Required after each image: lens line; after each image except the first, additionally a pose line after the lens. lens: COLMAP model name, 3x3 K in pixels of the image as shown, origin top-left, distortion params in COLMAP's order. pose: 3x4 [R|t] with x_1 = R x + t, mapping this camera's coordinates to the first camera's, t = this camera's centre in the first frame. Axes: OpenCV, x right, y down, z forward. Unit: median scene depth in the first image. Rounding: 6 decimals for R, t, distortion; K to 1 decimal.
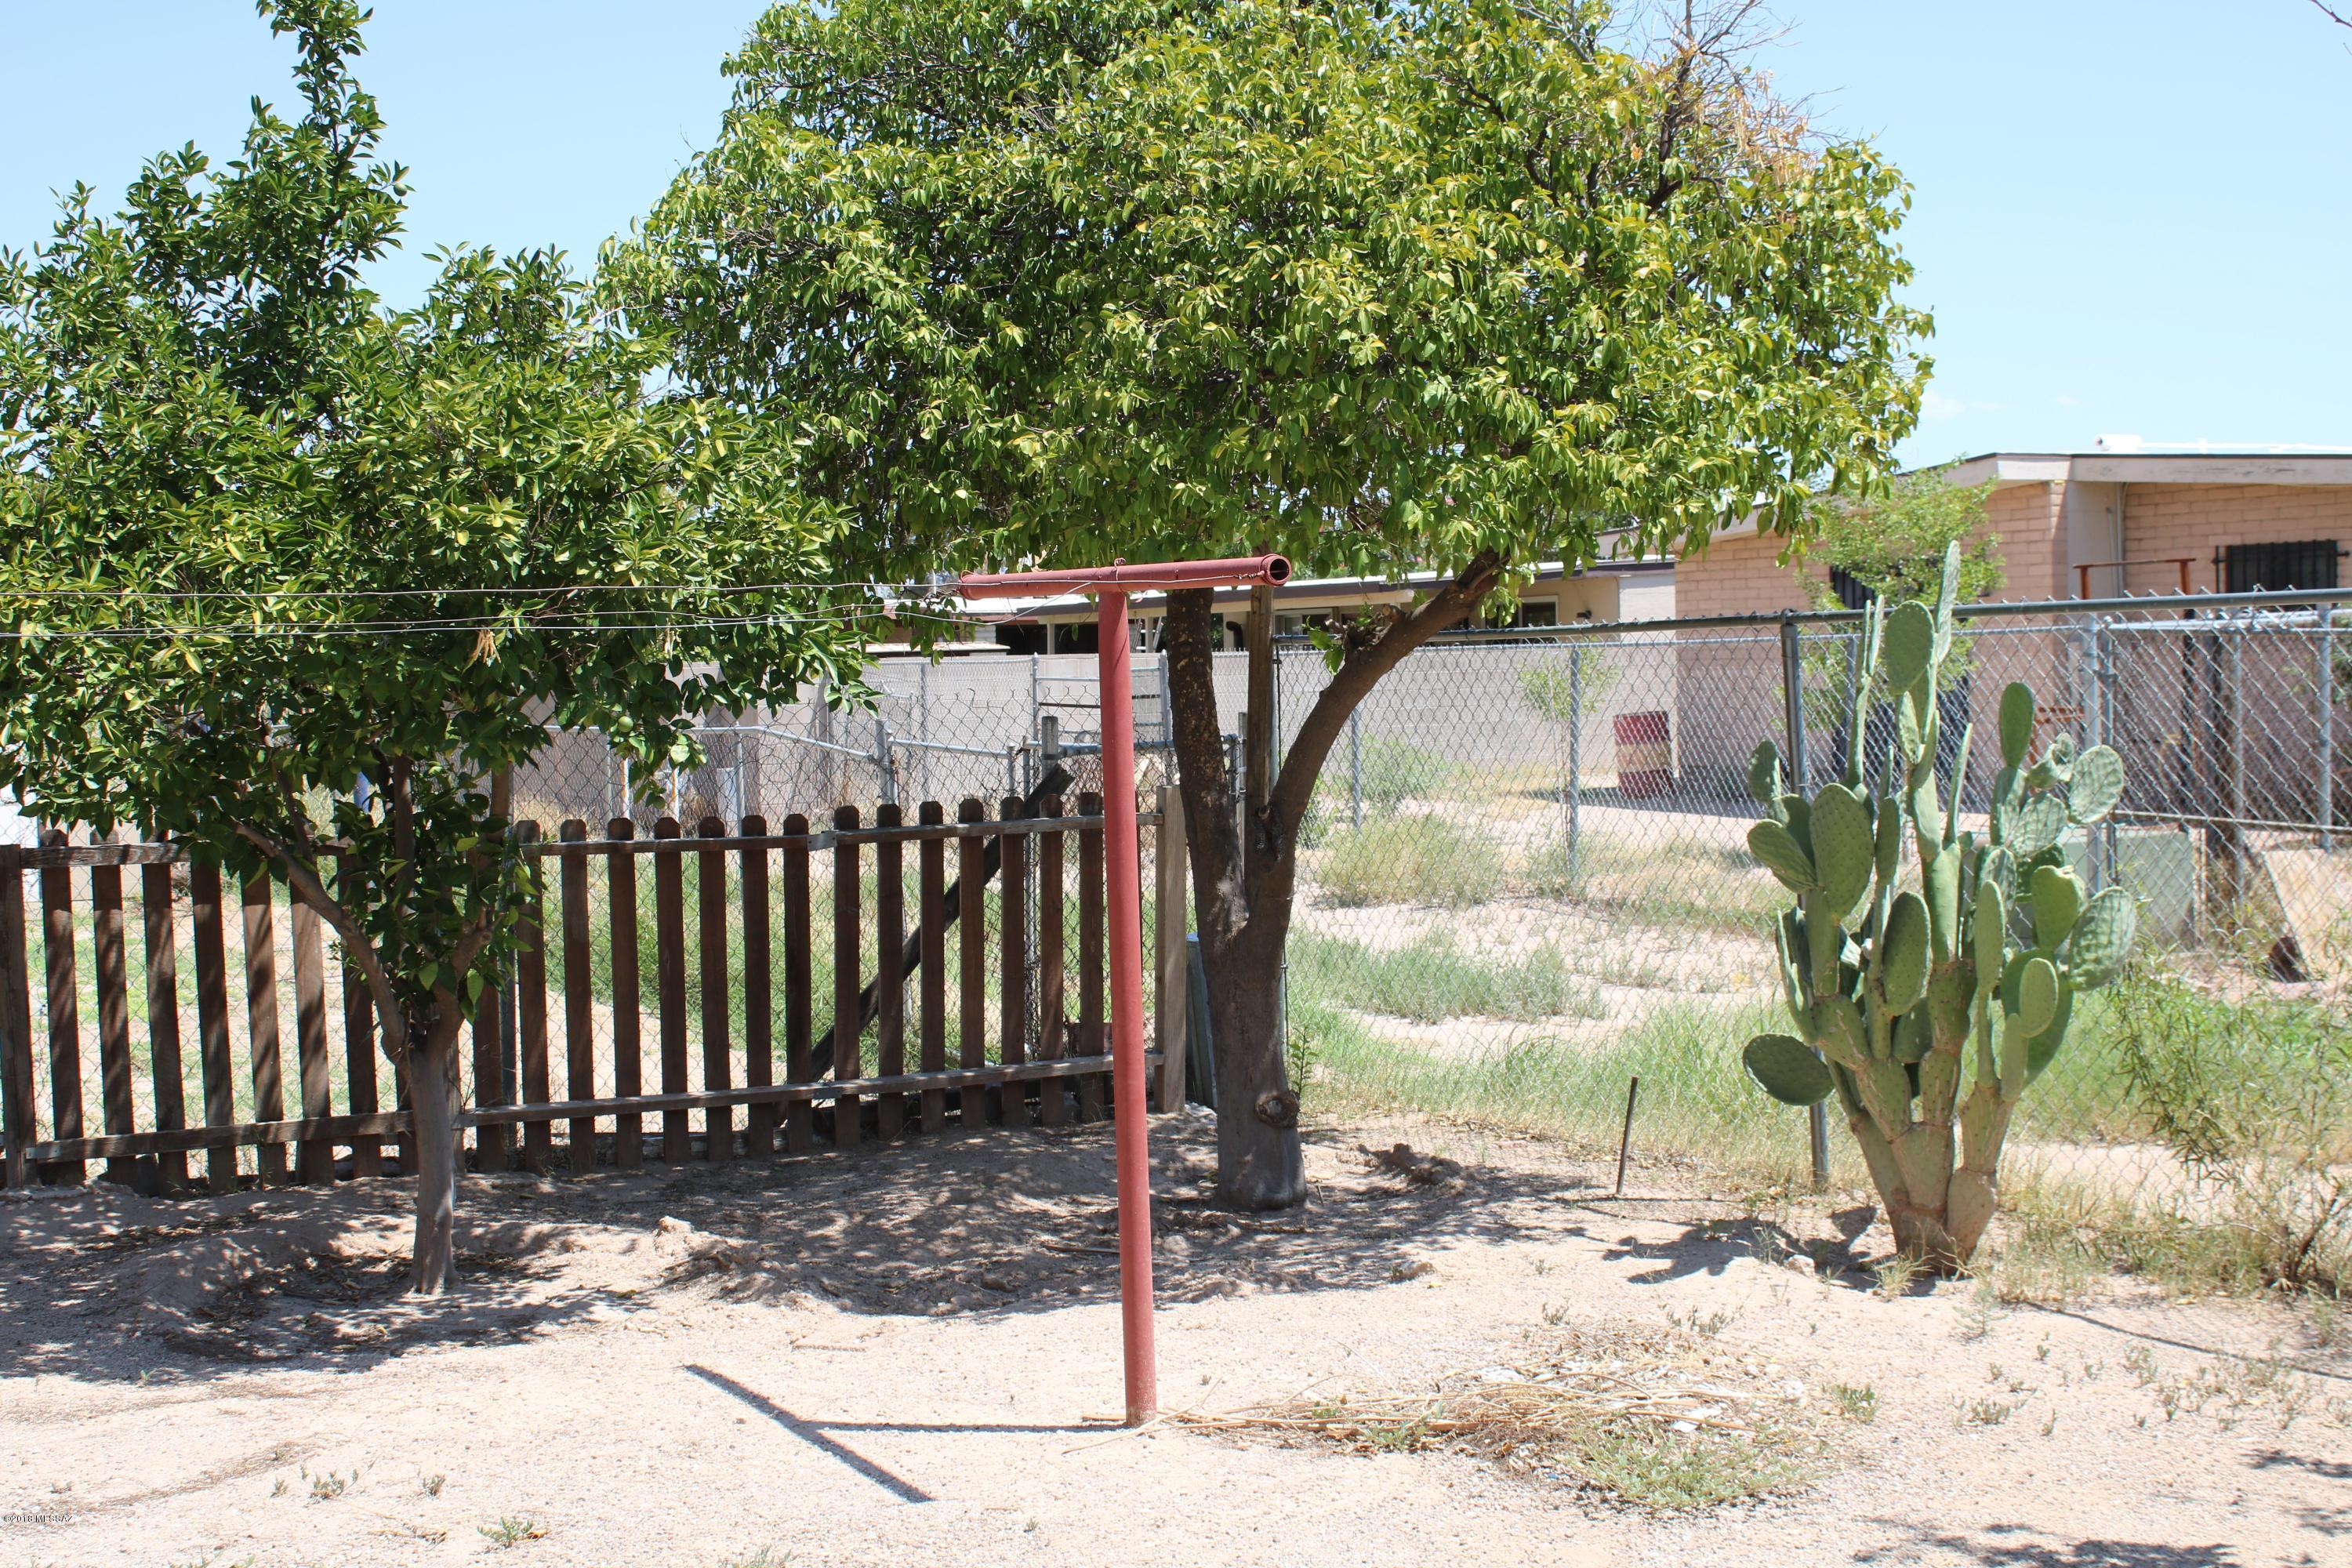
lens RADIAL K [[3003.6, 0, 1175.3], [0, 3003.6, 801.5], [0, 0, 1]] dist [-0.022207, 0.000000]
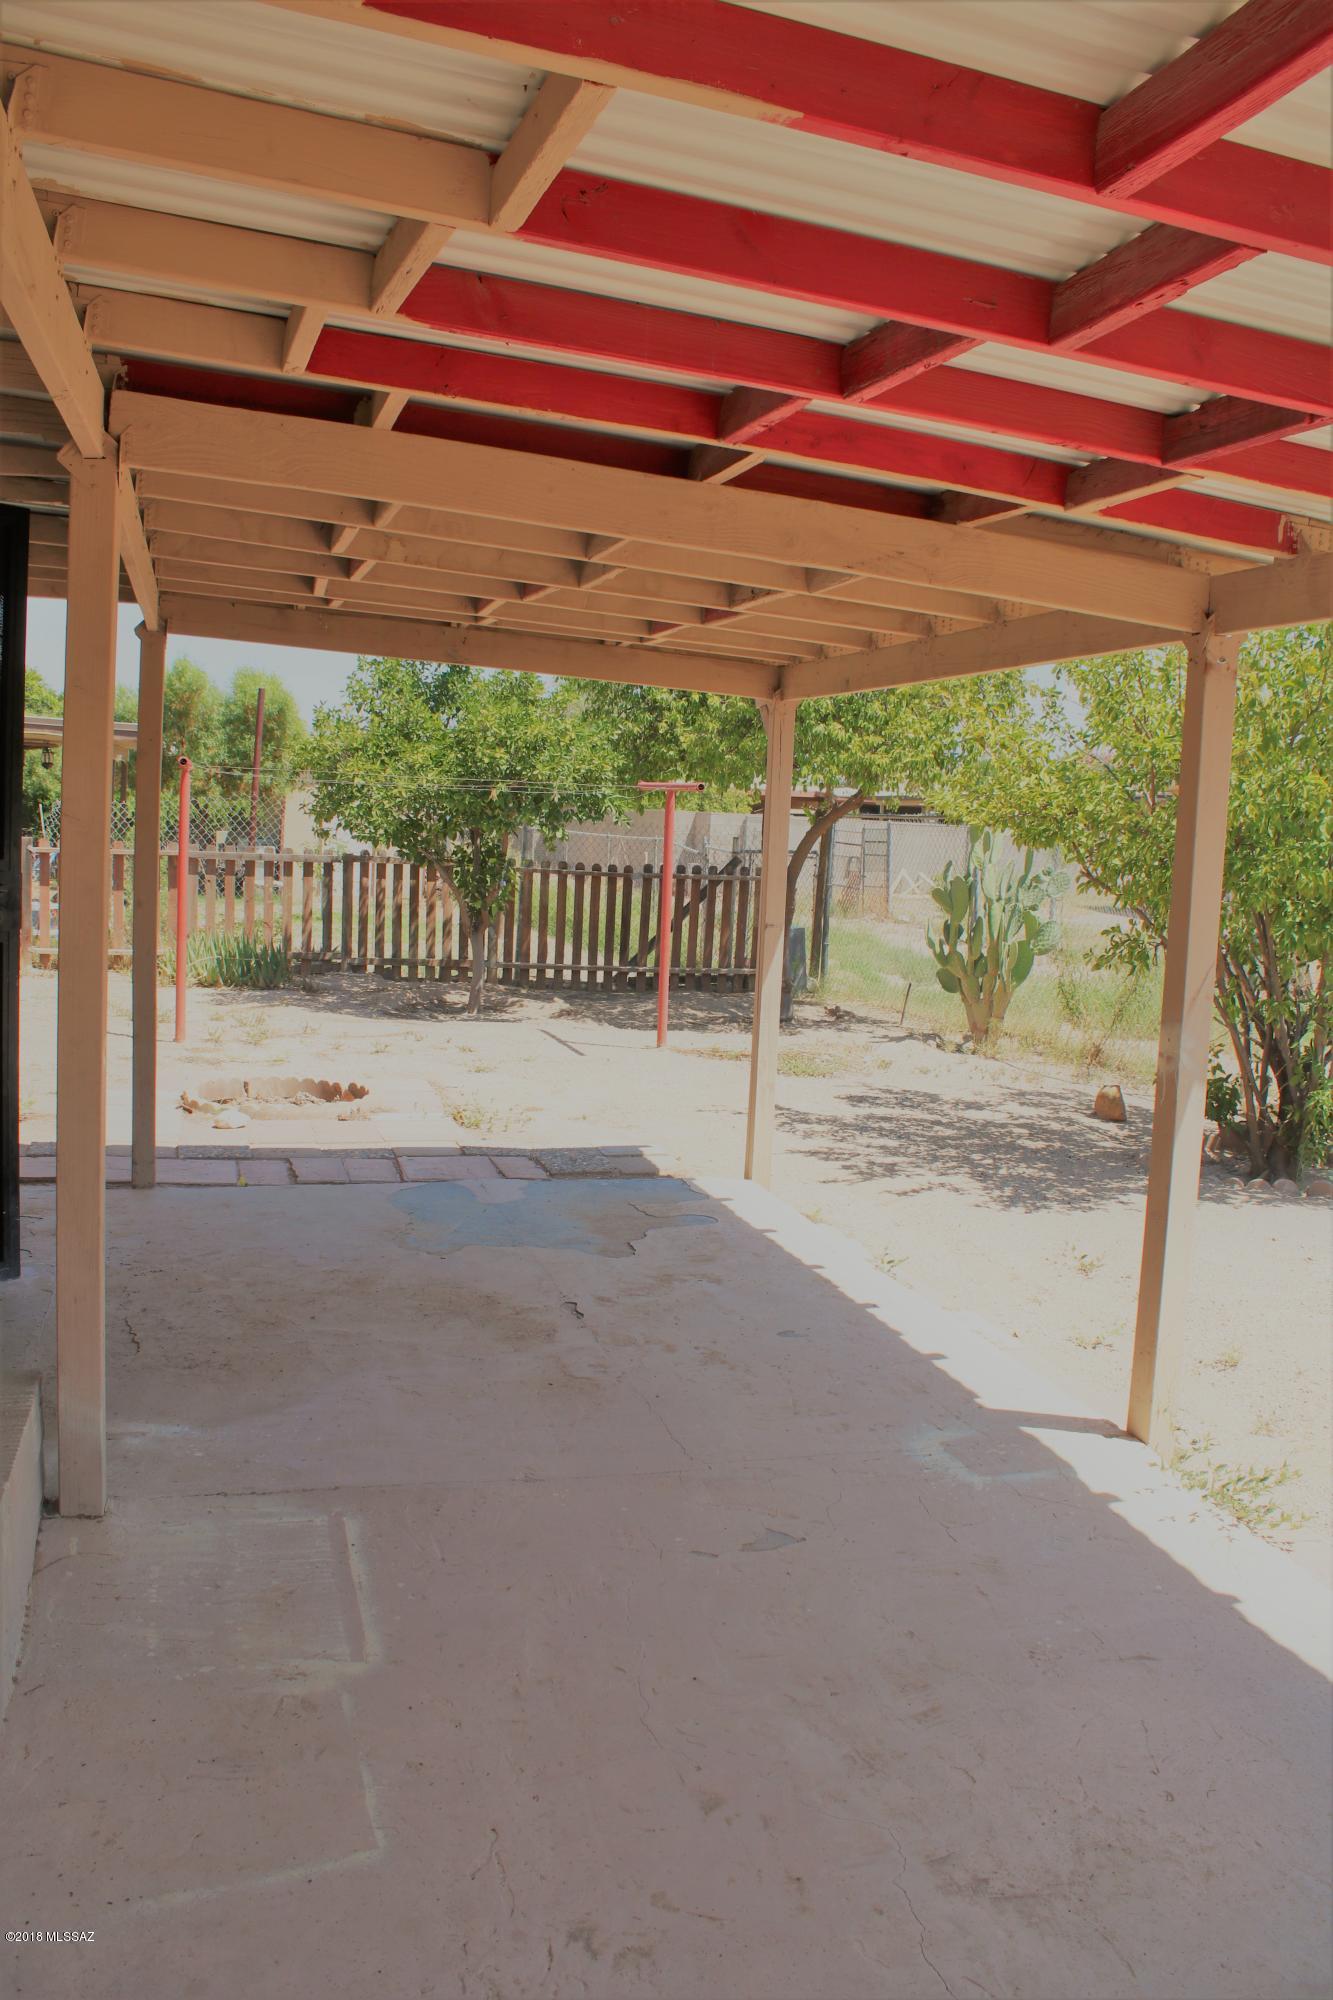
lens RADIAL K [[1715.6, 0, 667.6], [0, 1715.6, 983.5], [0, 0, 1]] dist [-0.158932, 0.164192]
pose [[0.977073, 0.087763, -0.193976, 0.247319], [-0.078353, 0.995370, 0.055675, 0.024500], [0.197964, -0.039199, 0.979425, -0.572159]]
